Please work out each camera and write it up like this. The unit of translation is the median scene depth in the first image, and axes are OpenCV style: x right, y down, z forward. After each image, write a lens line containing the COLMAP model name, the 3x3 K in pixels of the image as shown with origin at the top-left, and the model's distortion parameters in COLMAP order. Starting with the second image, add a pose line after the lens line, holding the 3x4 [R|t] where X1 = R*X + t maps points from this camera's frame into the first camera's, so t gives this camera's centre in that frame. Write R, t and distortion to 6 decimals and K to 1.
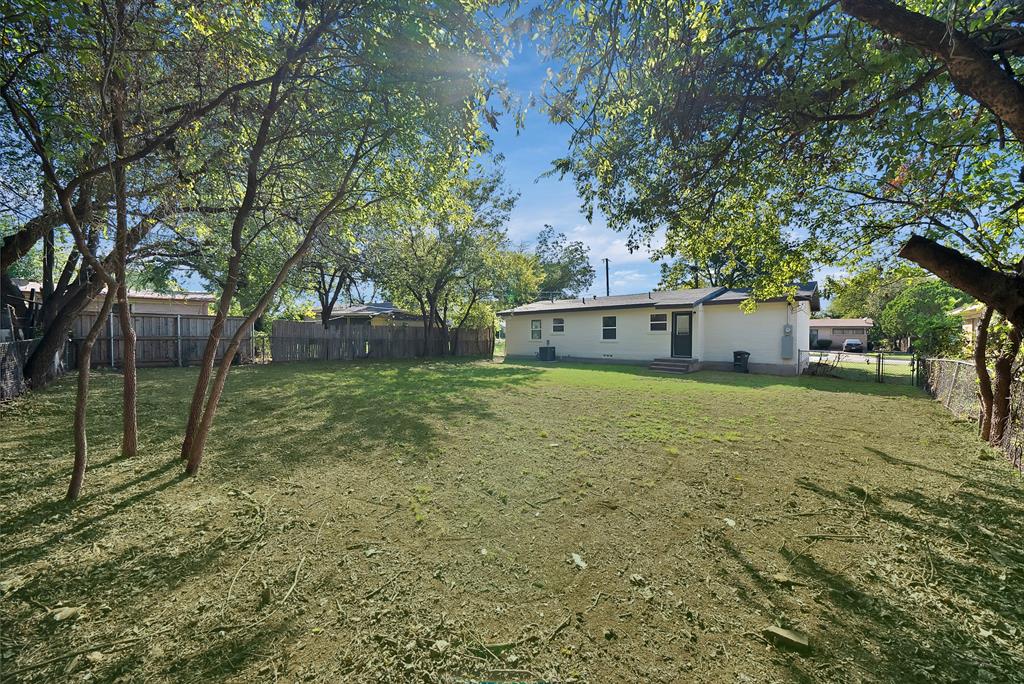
lens RADIAL K [[382.4, 0, 511.8], [0, 382.4, 345.3], [0, 0, 1]] dist [-0.000072, 0.000065]
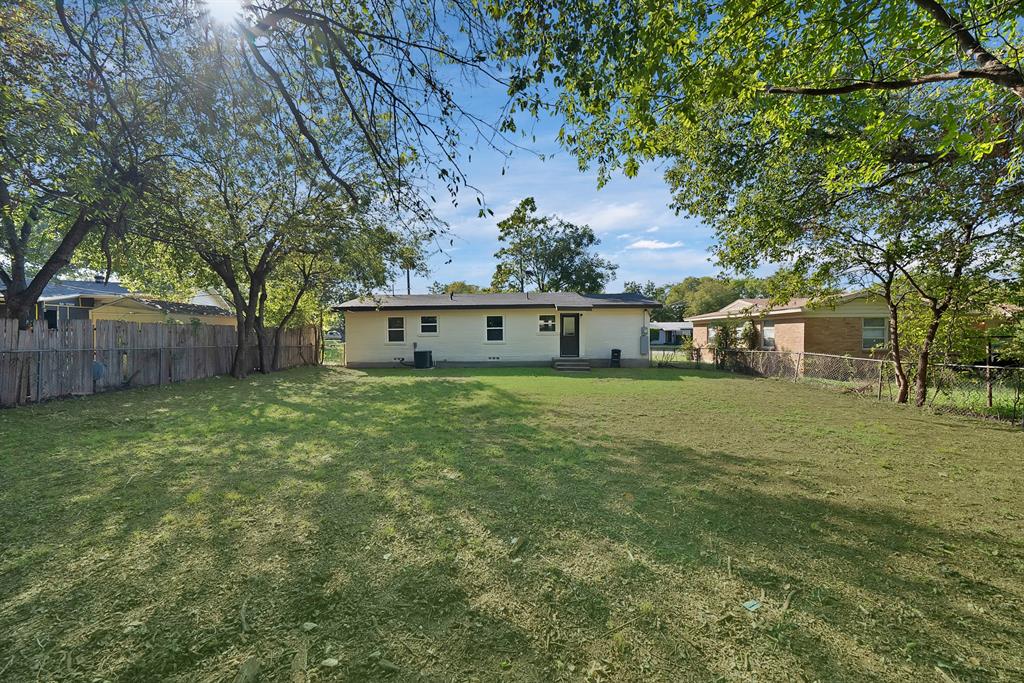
lens RADIAL K [[373.7, 0, 509.2], [0, 373.7, 344.7], [0, 0, 1]] dist [-0.011982, 0.000191]
pose [[0.745878, -0.024761, 0.665622, -0.351836], [0.024884, 0.999647, 0.009302, -0.015024], [-0.665617, 0.009625, 0.746231, 0.332593]]
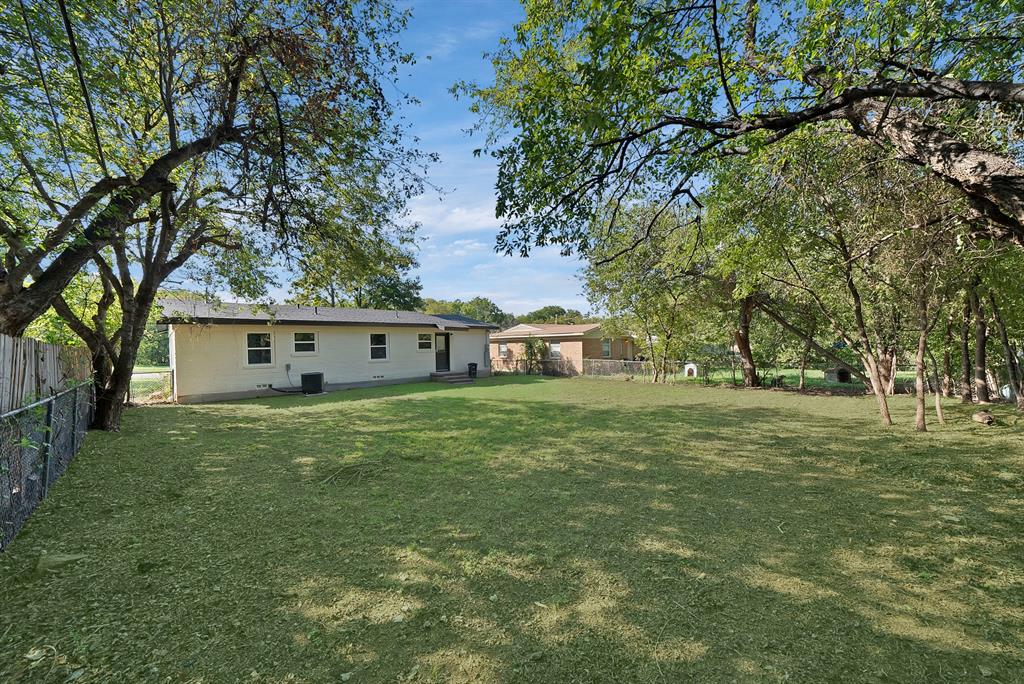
lens RADIAL K [[382.4, 0, 511.8], [0, 382.4, 345.3], [0, 0, 1]] dist [-0.000072, 0.000065]
pose [[0.057811, 0.005582, 0.998312, -0.679330], [0.049979, 0.998714, -0.008479, -0.027000], [-0.997076, 0.050384, 0.057457, 0.697820]]
